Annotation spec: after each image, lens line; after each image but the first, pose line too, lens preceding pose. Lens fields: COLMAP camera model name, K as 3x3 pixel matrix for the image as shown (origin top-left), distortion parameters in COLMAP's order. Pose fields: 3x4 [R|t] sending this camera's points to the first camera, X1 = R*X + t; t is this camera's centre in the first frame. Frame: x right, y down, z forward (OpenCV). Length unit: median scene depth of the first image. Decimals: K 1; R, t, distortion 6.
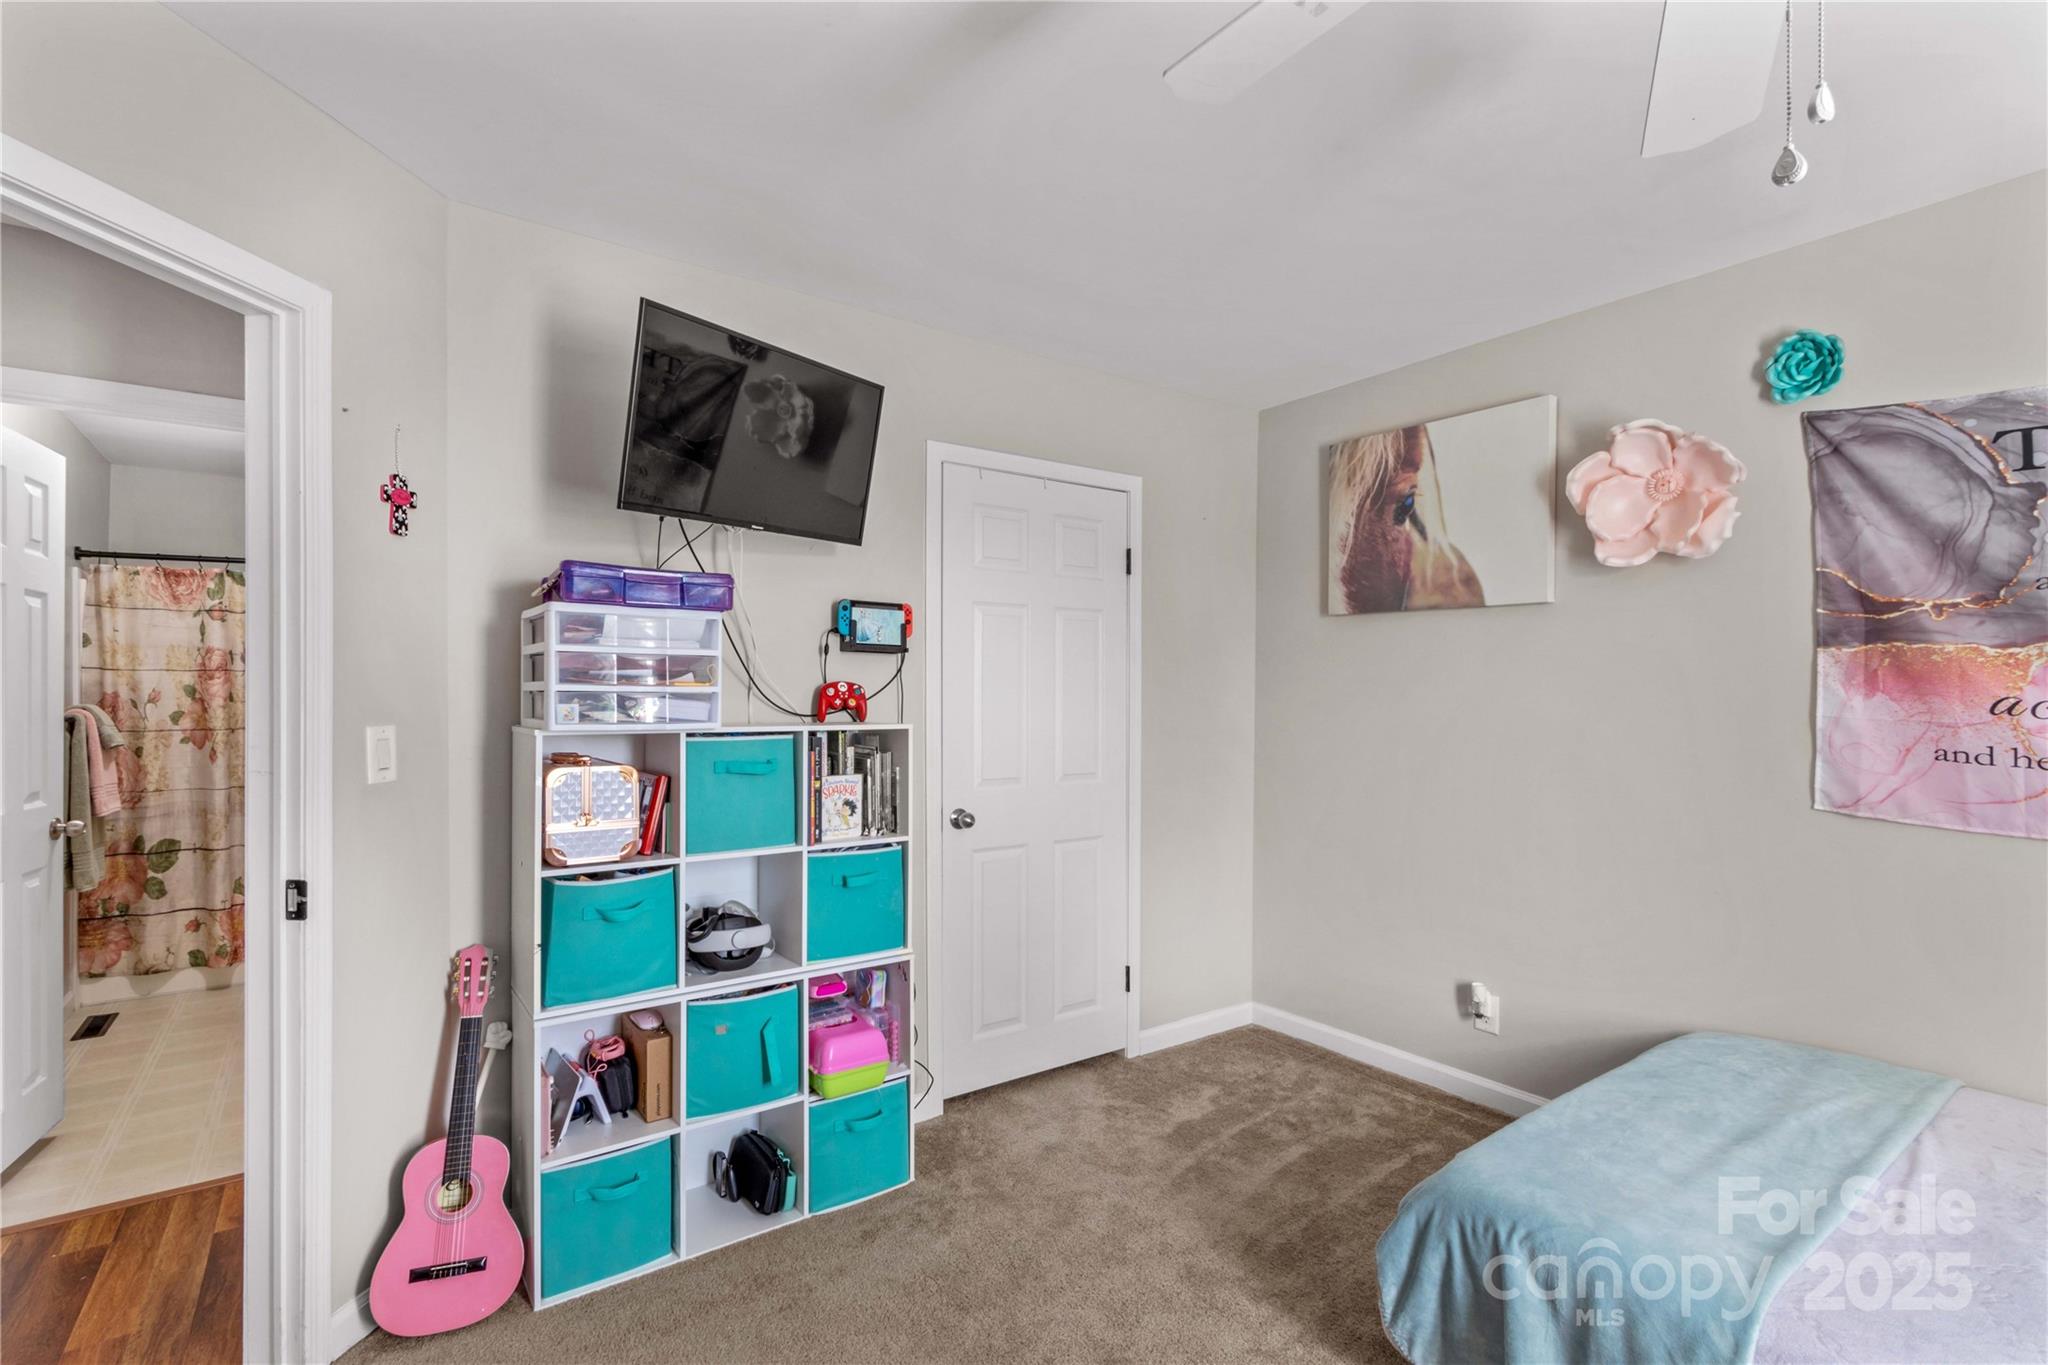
lens RADIAL K [[955.6, 0, 1025.4], [0, 955.6, 702.1], [0, 0, 1]] dist [-0.000651, 0.000434]
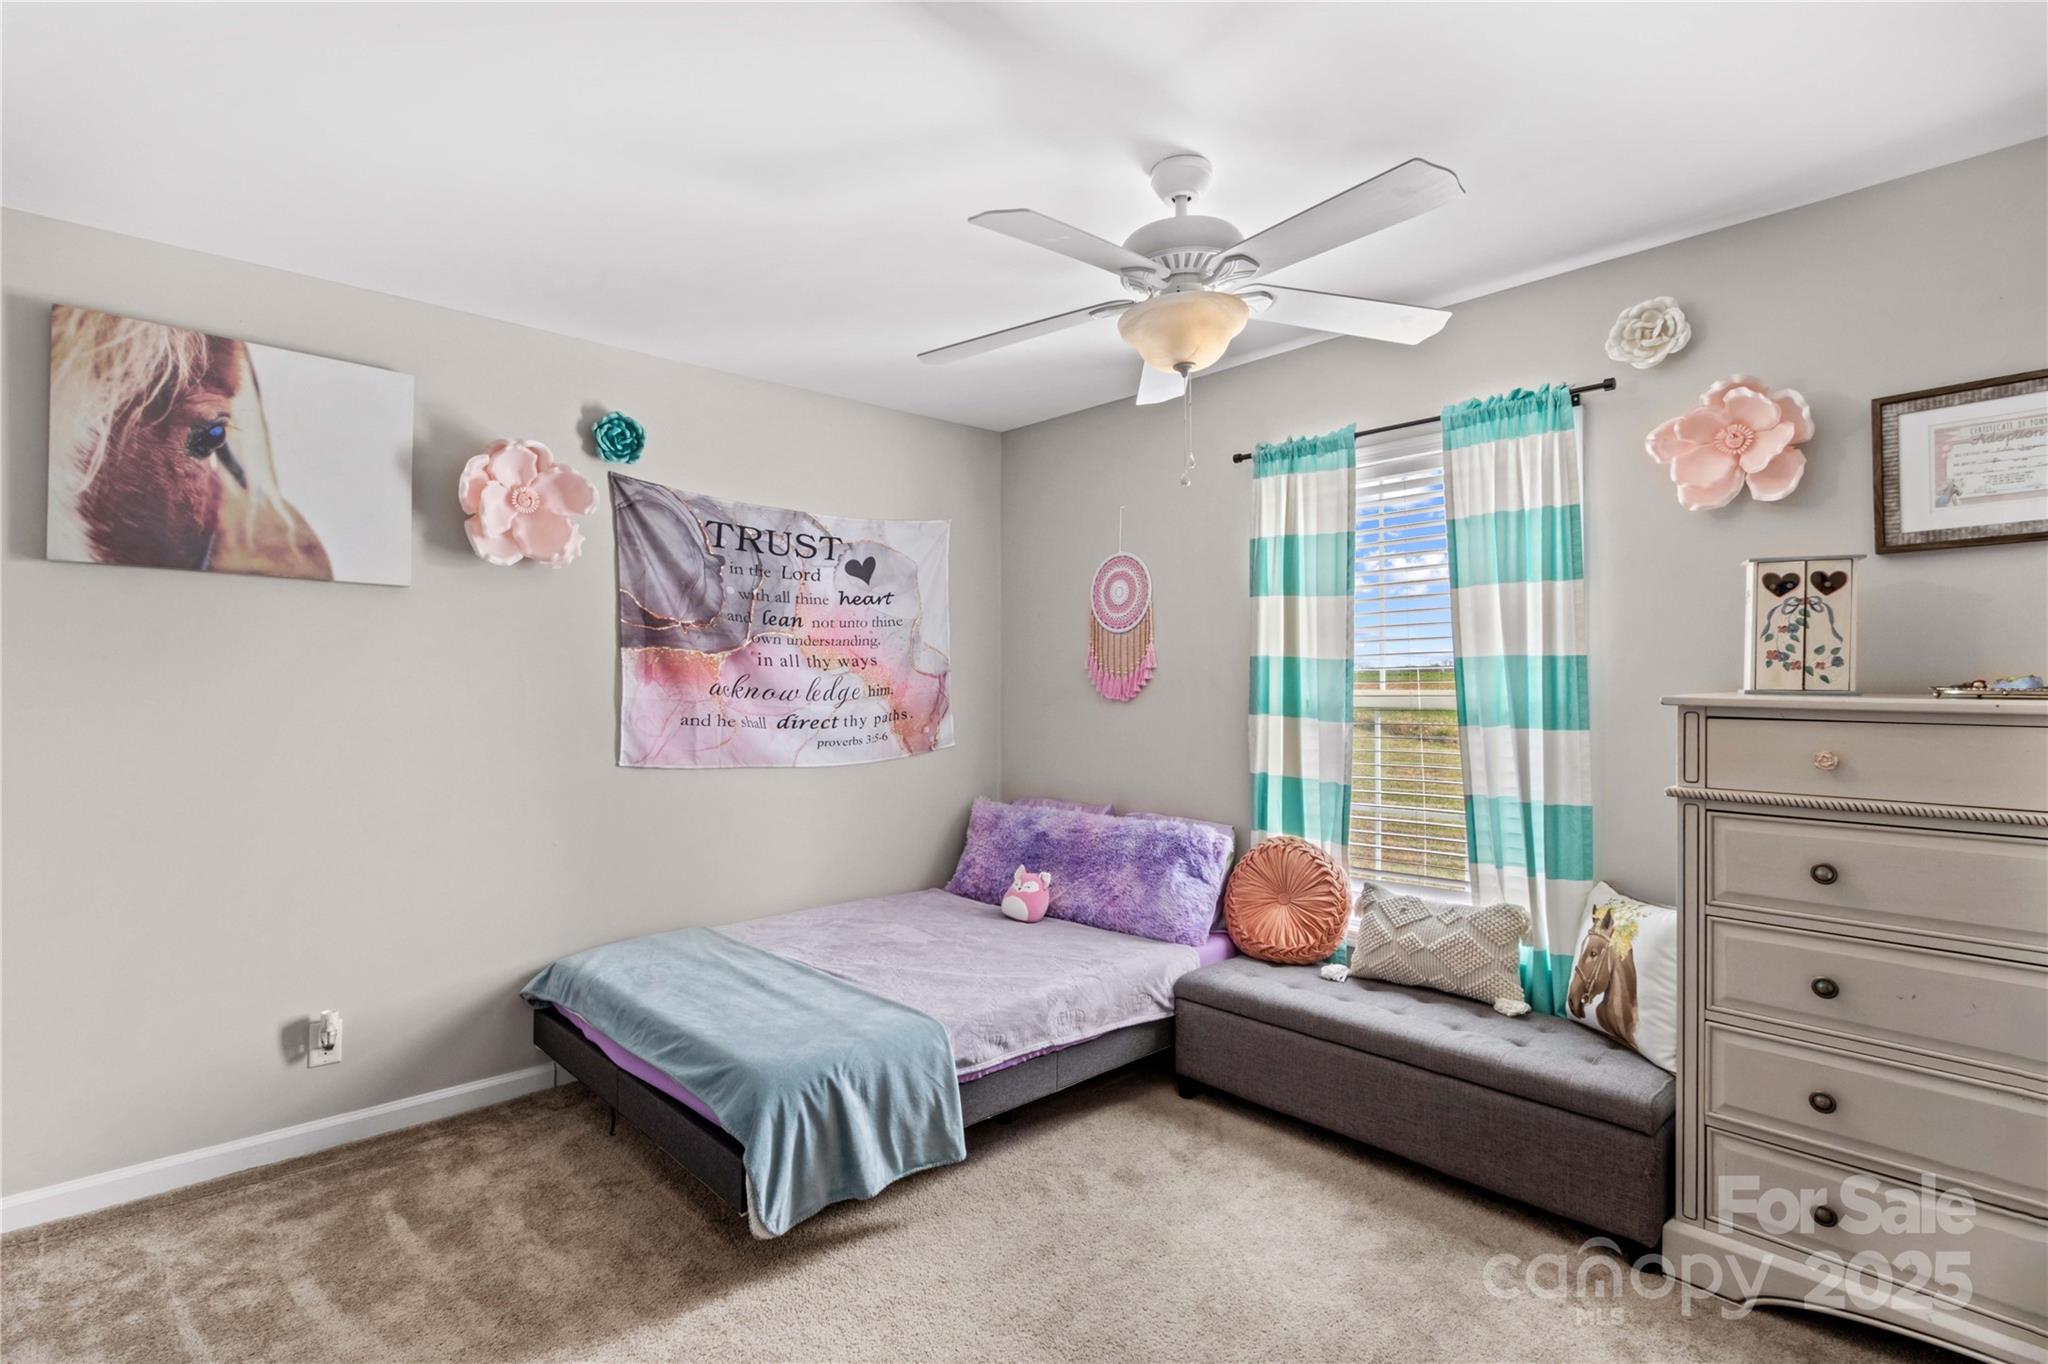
lens RADIAL K [[955.6, 0, 1023.0], [0, 955.6, 679.1], [0, 0, 1]] dist [-0.000651, 0.000434]
pose [[-0.110824, 0.006873, 0.993816, -0.479153], [0.006925, 0.999957, -0.006143, 0.000366], [-0.993816, 0.006201, -0.110867, 0.474380]]
